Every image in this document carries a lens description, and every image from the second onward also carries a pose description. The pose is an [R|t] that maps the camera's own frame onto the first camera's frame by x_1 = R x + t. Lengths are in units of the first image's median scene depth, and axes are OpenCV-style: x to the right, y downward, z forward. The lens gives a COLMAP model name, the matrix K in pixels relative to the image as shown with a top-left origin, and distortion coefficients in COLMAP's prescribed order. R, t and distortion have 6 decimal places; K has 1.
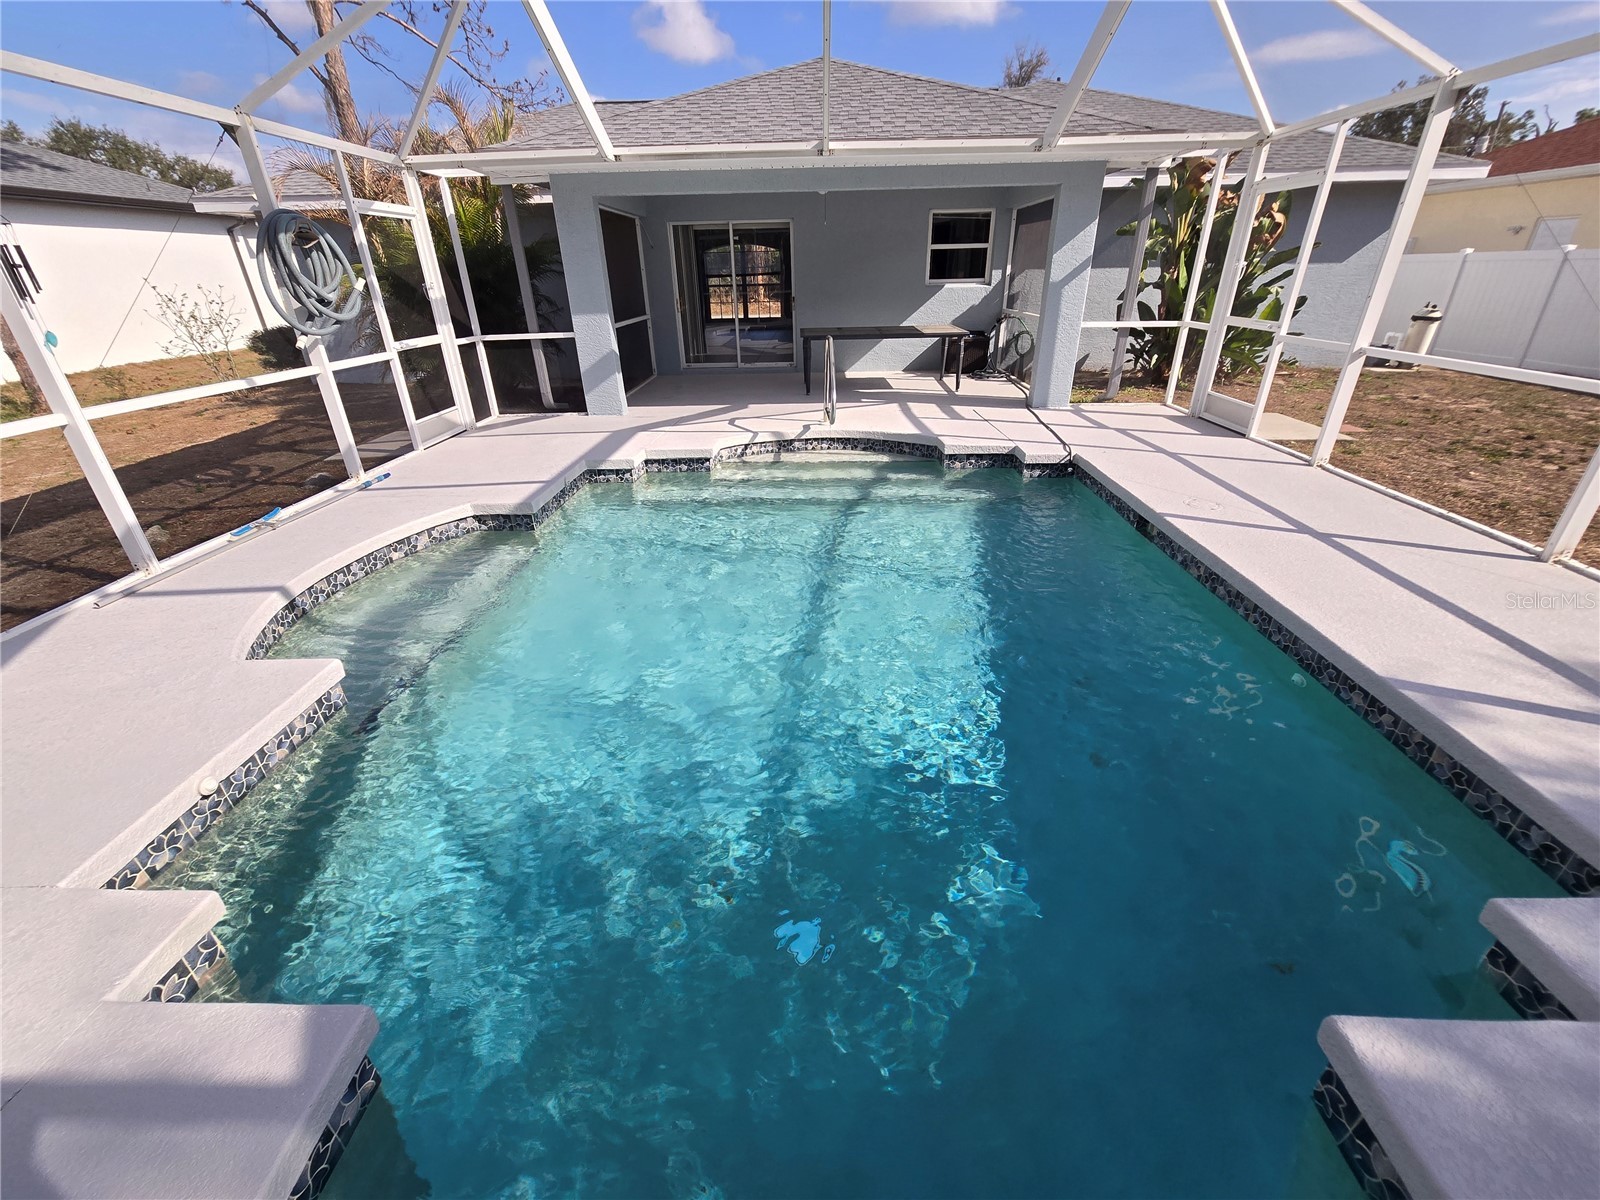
lens RADIAL K [[654.7, 0, 801.5], [0, 654.7, 598.6], [0, 0, 1]] dist [-0.000122, 0.001134]
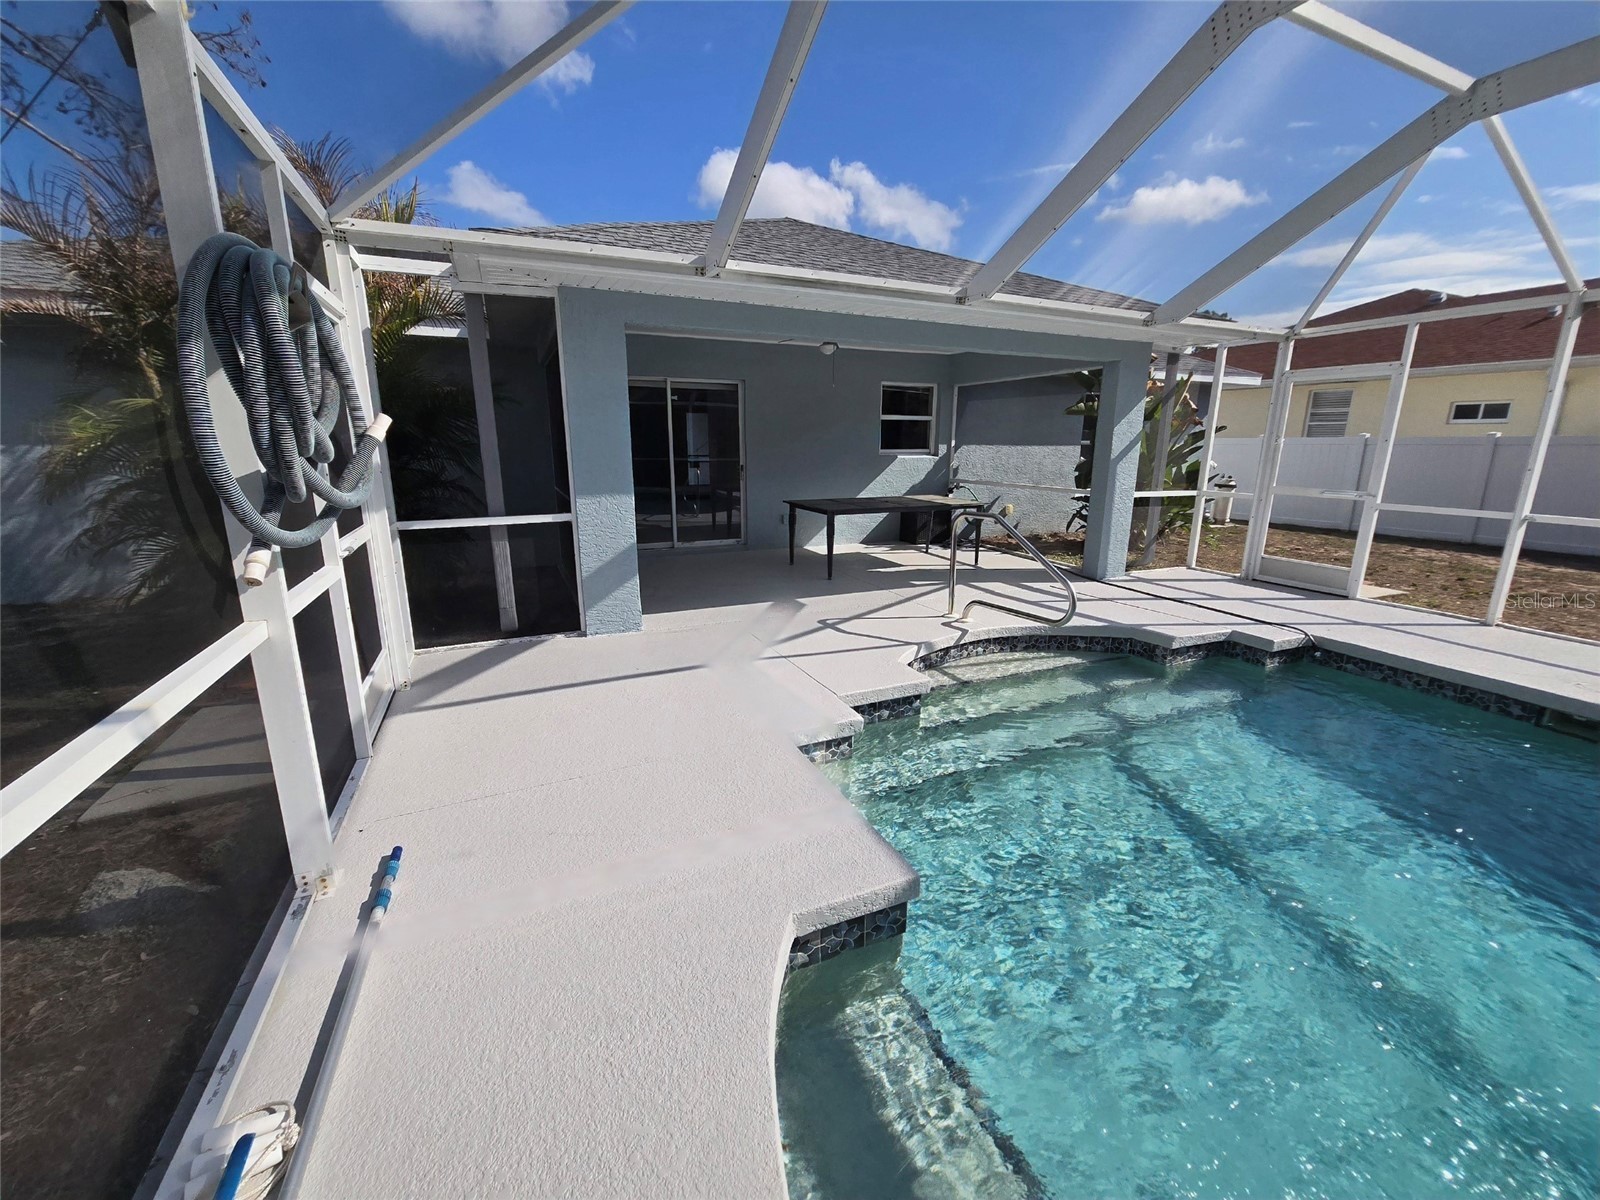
lens RADIAL K [[654.7, 0, 801.3], [0, 654.7, 597.4], [0, 0, 1]] dist [-0.000122, 0.001134]
pose [[0.902052, -0.075991, 0.424885, -0.402679], [0.172611, 0.965749, -0.193737, -0.158654], [-0.395610, 0.248101, 0.884273, 0.352587]]
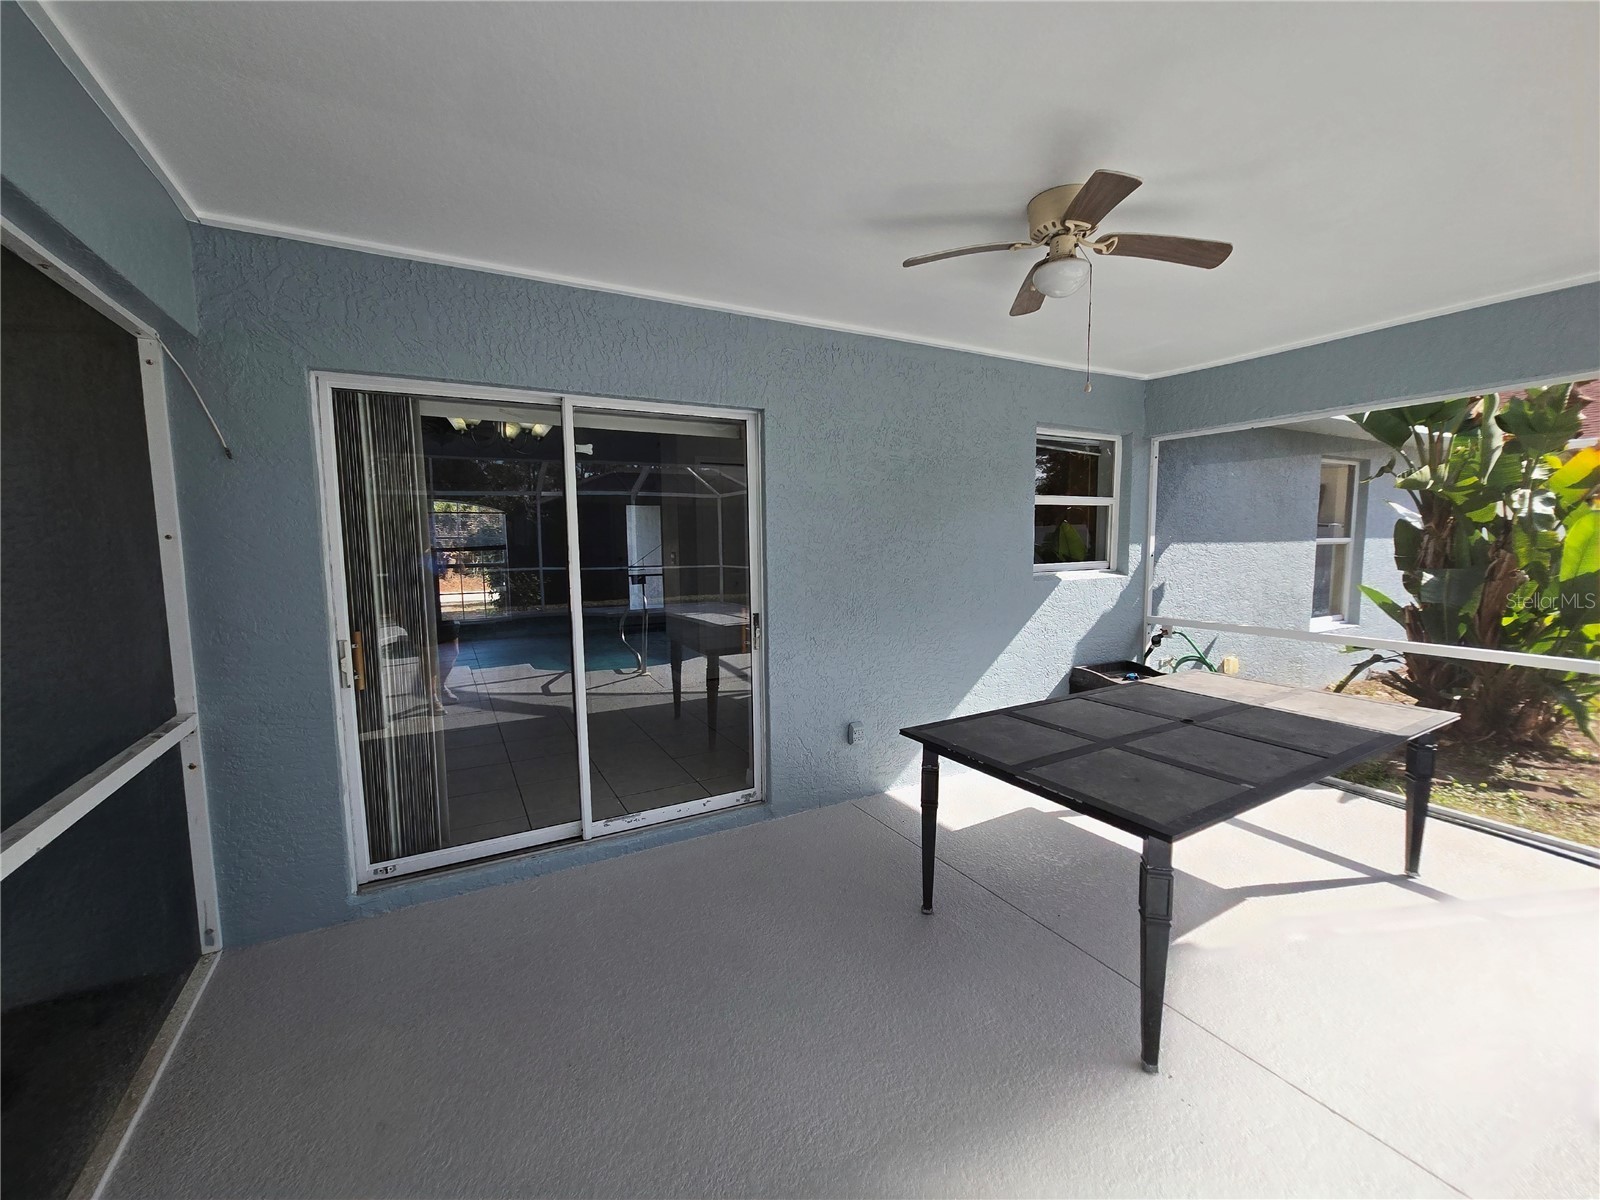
lens RADIAL K [[654.7, 0, 797.8], [0, 654.7, 602.1], [0, 0, 1]] dist [-0.000122, 0.001134]
pose [[0.865693, -0.038696, 0.499078, -0.211858], [0.220766, 0.924323, -0.311270, -0.458428], [-0.449265, 0.379644, 0.808722, 0.917882]]
